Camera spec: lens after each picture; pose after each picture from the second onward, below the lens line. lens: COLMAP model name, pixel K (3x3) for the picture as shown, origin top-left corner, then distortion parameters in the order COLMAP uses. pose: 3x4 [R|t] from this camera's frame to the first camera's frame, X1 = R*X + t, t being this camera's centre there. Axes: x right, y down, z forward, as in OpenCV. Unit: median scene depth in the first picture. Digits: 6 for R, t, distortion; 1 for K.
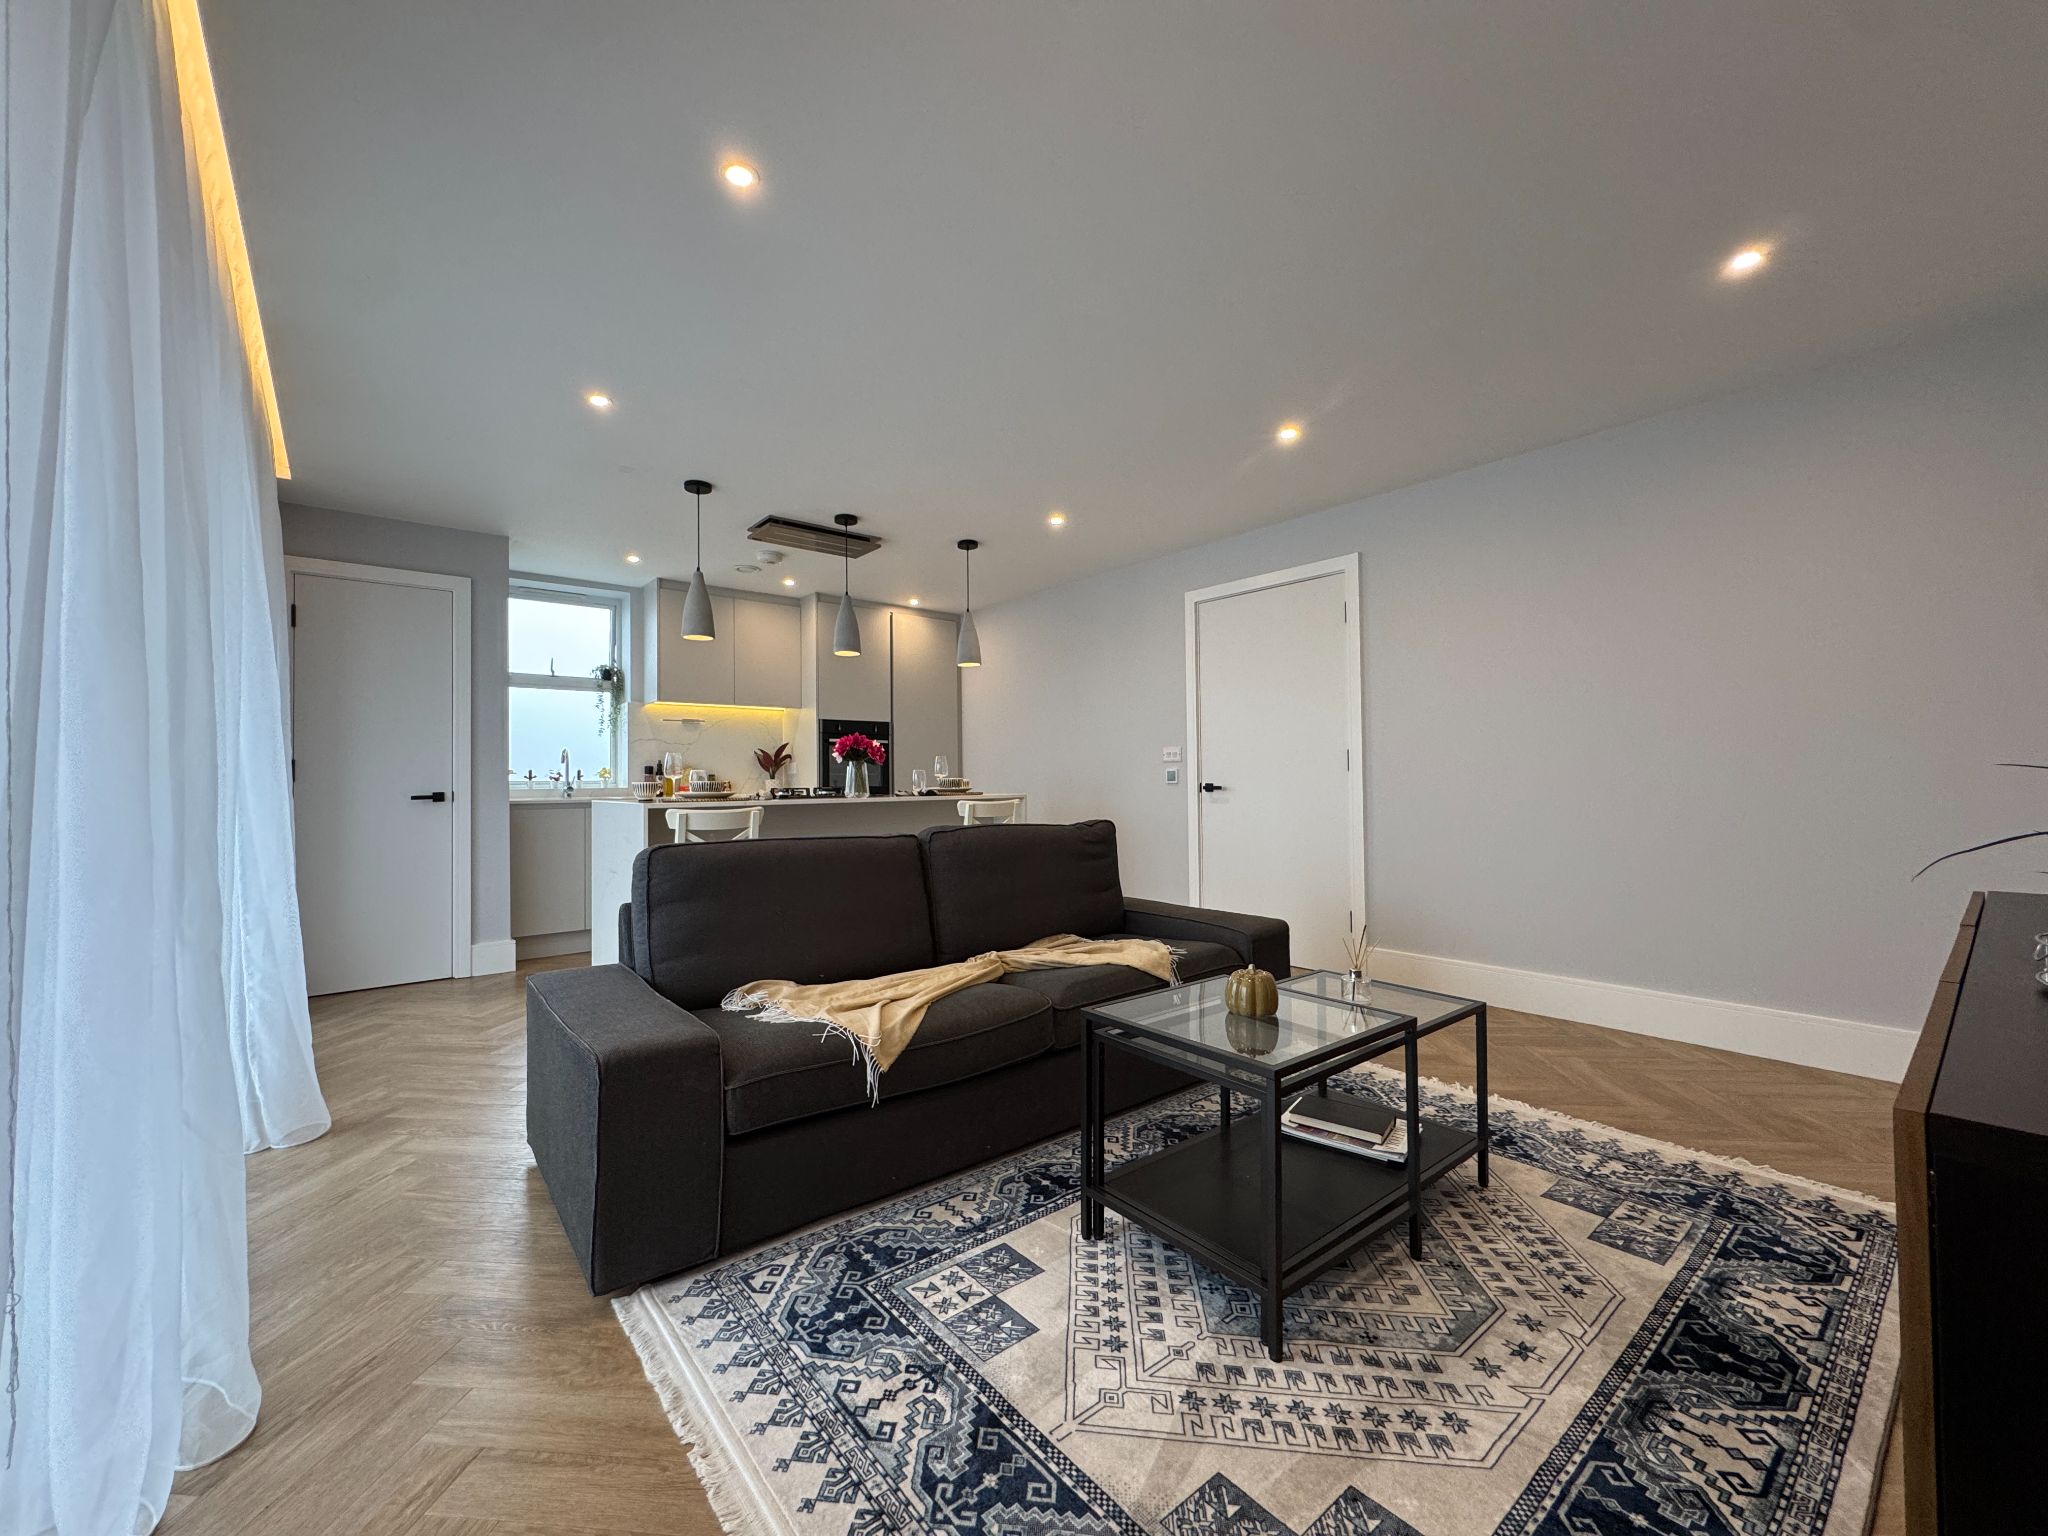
lens RADIAL K [[819.2, 0, 1025.0], [0, 819.2, 764.2], [0, 0, 1]] dist [-0.005456, 0.001175]
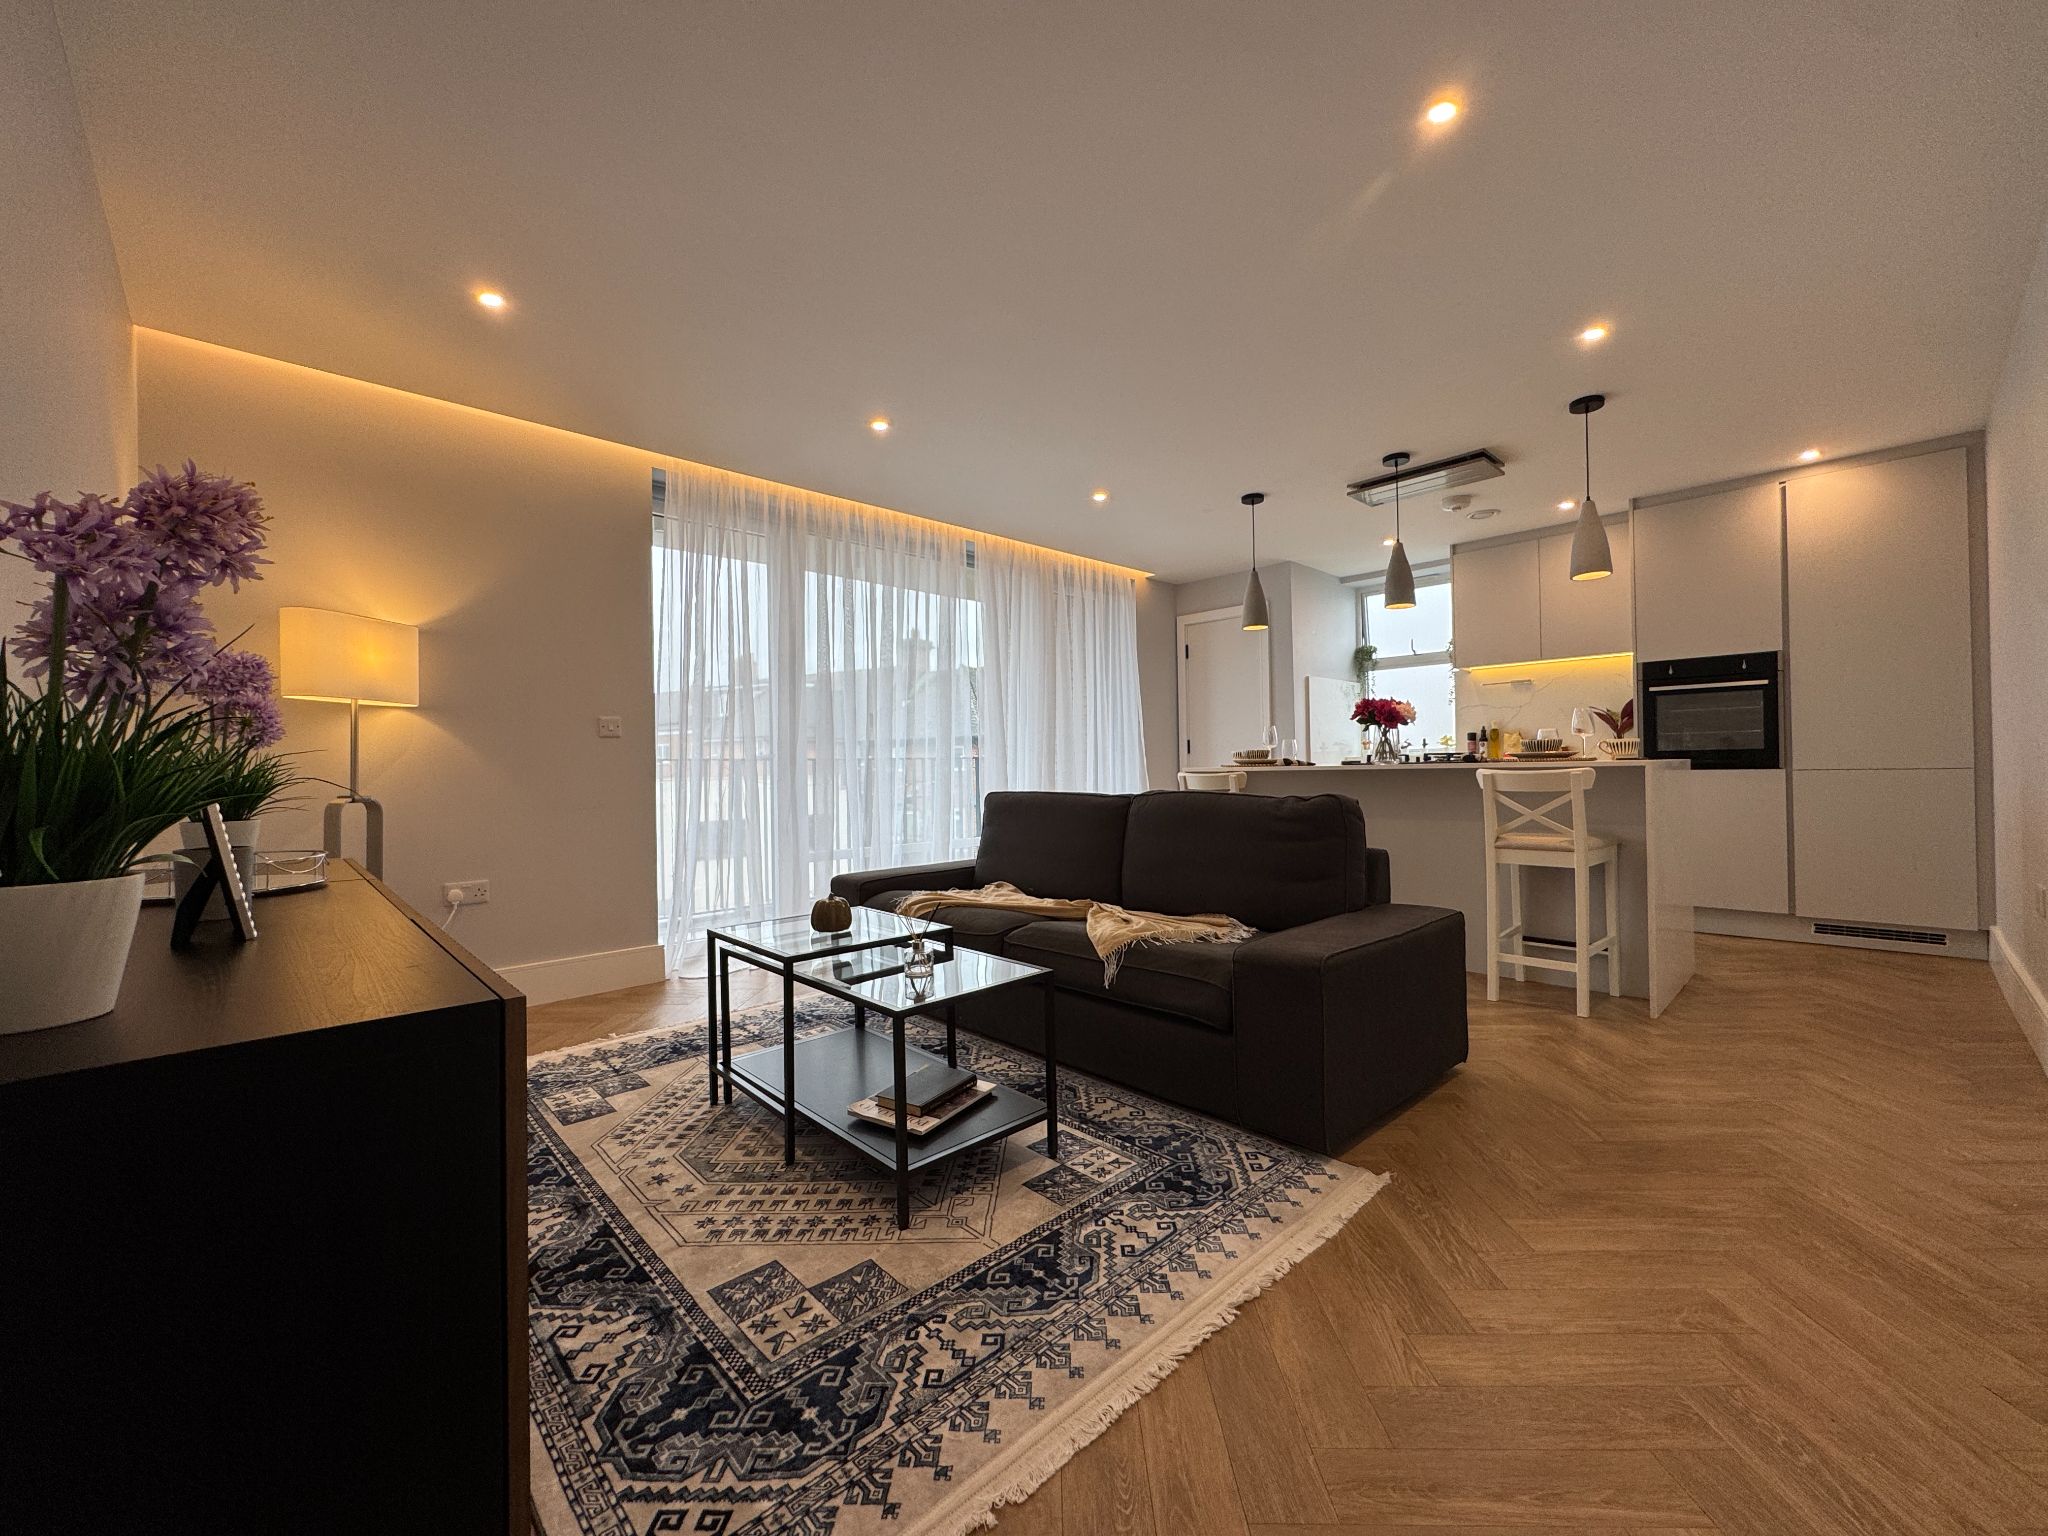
lens RADIAL K [[819.2, 0, 1017.5], [0, 819.2, 759.2], [0, 0, 1]] dist [-0.005456, 0.001175]
pose [[0.063006, -0.003273, -0.998008, 1.569873], [0.035711, 0.999362, -0.001023, 0.048474], [0.997374, -0.035576, 0.063083, 1.208793]]
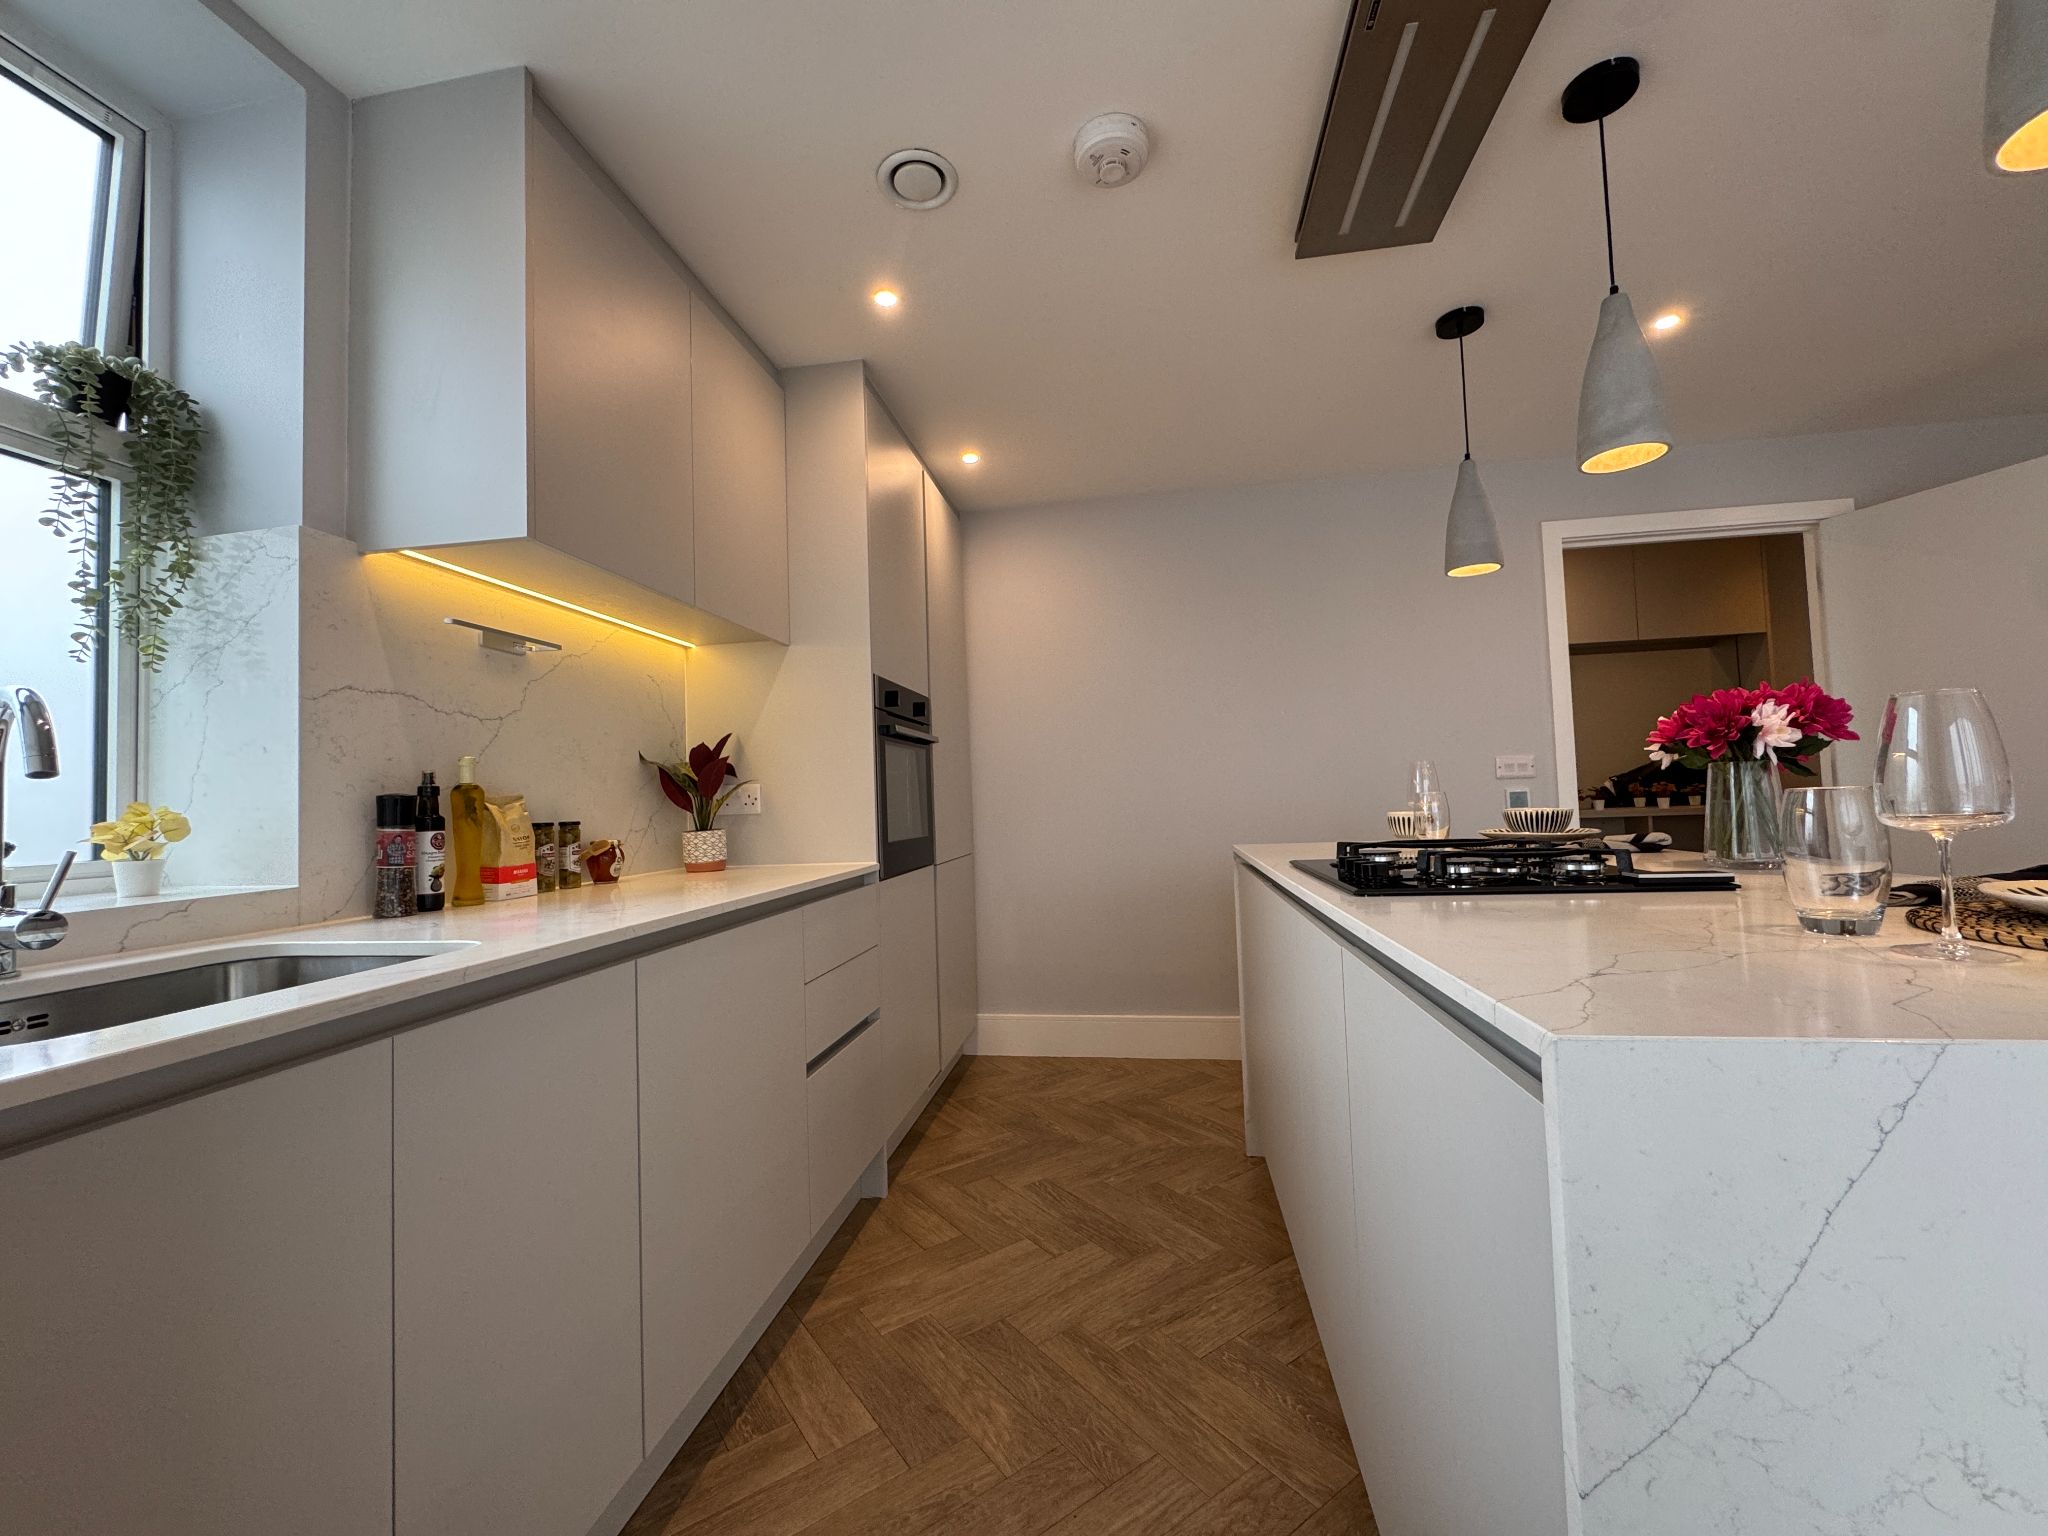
lens RADIAL K [[819.2, 0, 1024.8], [0, 819.2, 764.7], [0, 0, 1]] dist [-0.005456, 0.001175]
pose [[0.749351, 0.014030, 0.662024, -1.513284], [0.012896, 0.999277, -0.035775, 0.013180], [-0.662047, 0.035345, 0.748628, 2.149703]]
